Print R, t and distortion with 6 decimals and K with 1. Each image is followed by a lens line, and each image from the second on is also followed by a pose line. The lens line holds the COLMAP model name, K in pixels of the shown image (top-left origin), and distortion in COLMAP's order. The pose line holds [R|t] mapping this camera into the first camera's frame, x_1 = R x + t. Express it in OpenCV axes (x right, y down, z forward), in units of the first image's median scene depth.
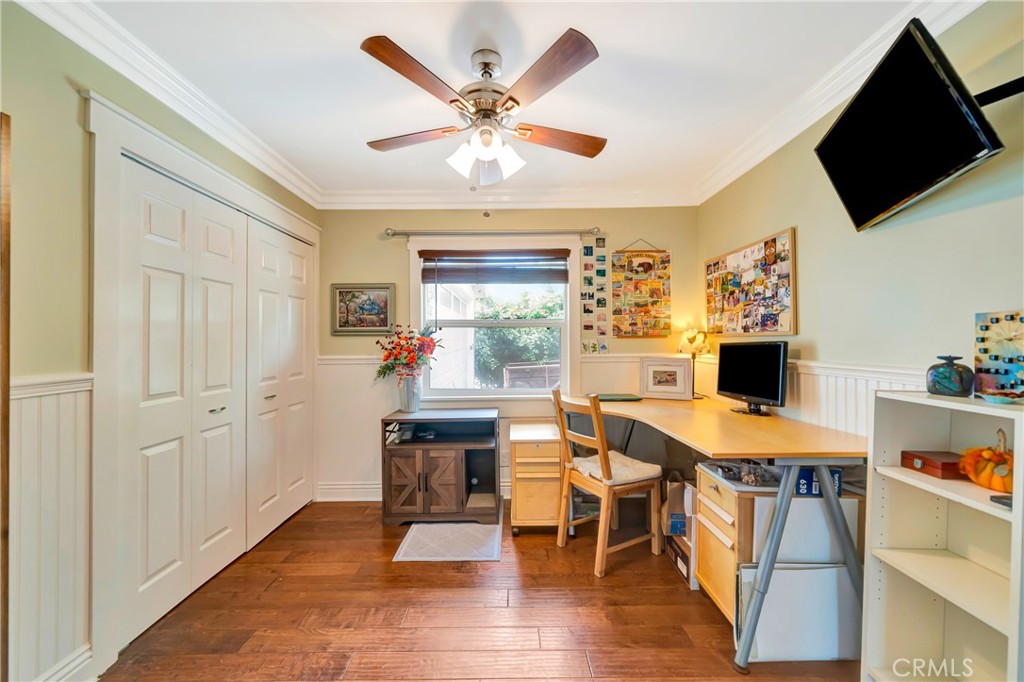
lens RADIAL K [[378.0, 0, 507.3], [0, 378.0, 335.8], [0, 0, 1]] dist [-0.006995, -0.000248]
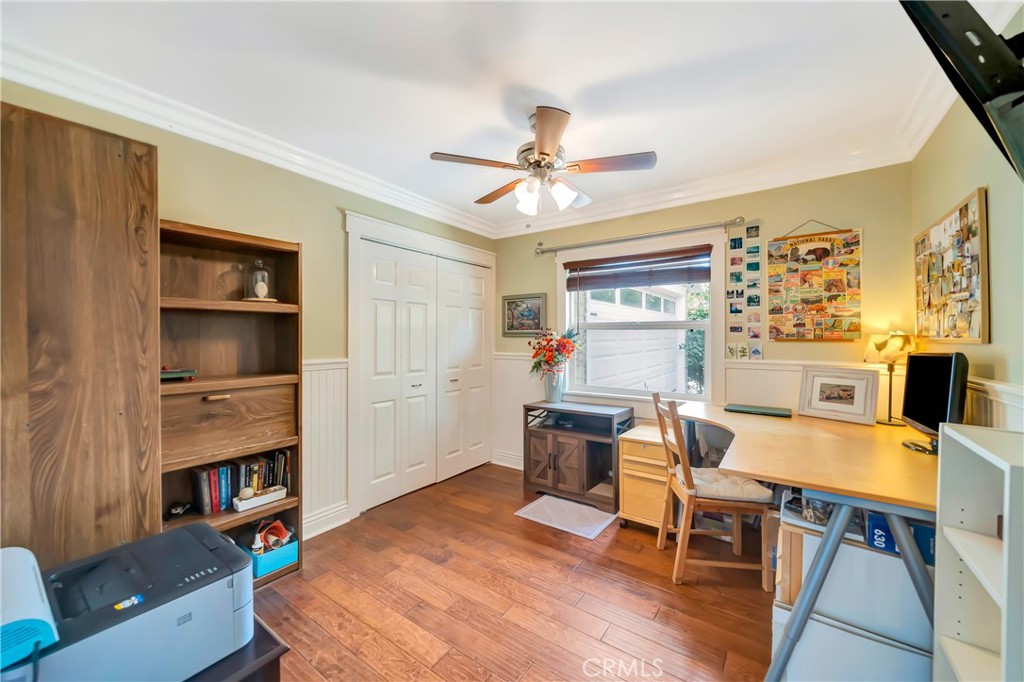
lens RADIAL K [[378.0, 0, 503.5], [0, 378.0, 335.8], [0, 0, 1]] dist [-0.006995, -0.000248]
pose [[0.814667, 0.004365, -0.579912, 0.334462], [0.000660, 0.999964, 0.008455, -0.017261], [0.579928, -0.007271, 0.814635, -0.051946]]
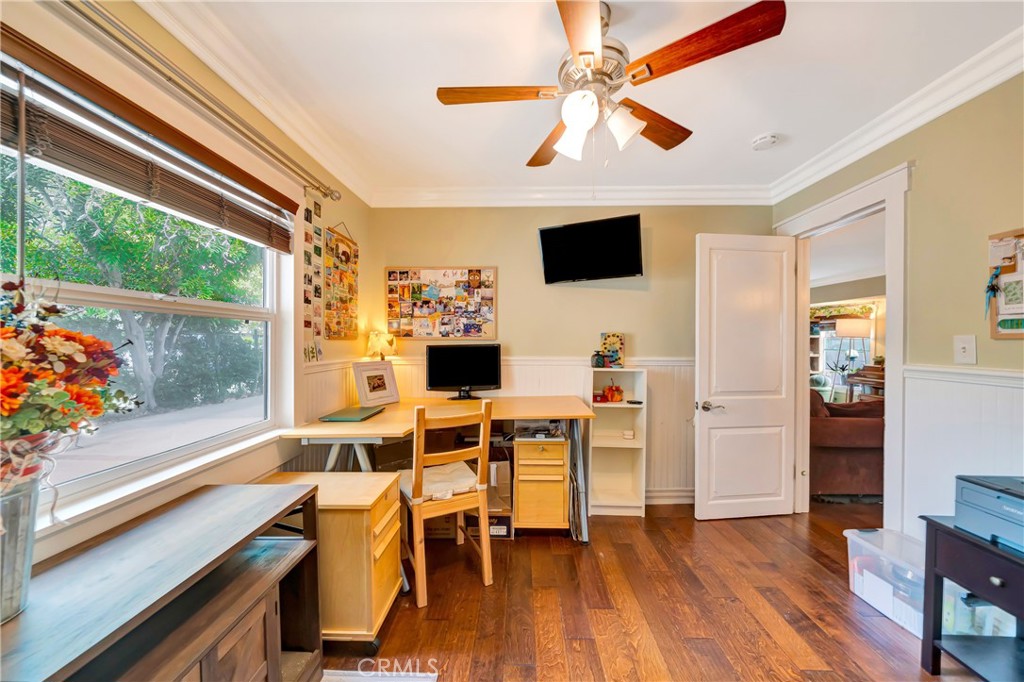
lens RADIAL K [[378.0, 0, 510.0], [0, 378.0, 347.5], [0, 0, 1]] dist [-0.006995, -0.000248]
pose [[0.020669, -0.008740, 0.999748, -0.569404], [-0.017281, 0.999809, 0.009098, 0.010631], [-0.999637, -0.017464, 0.020514, 0.715431]]
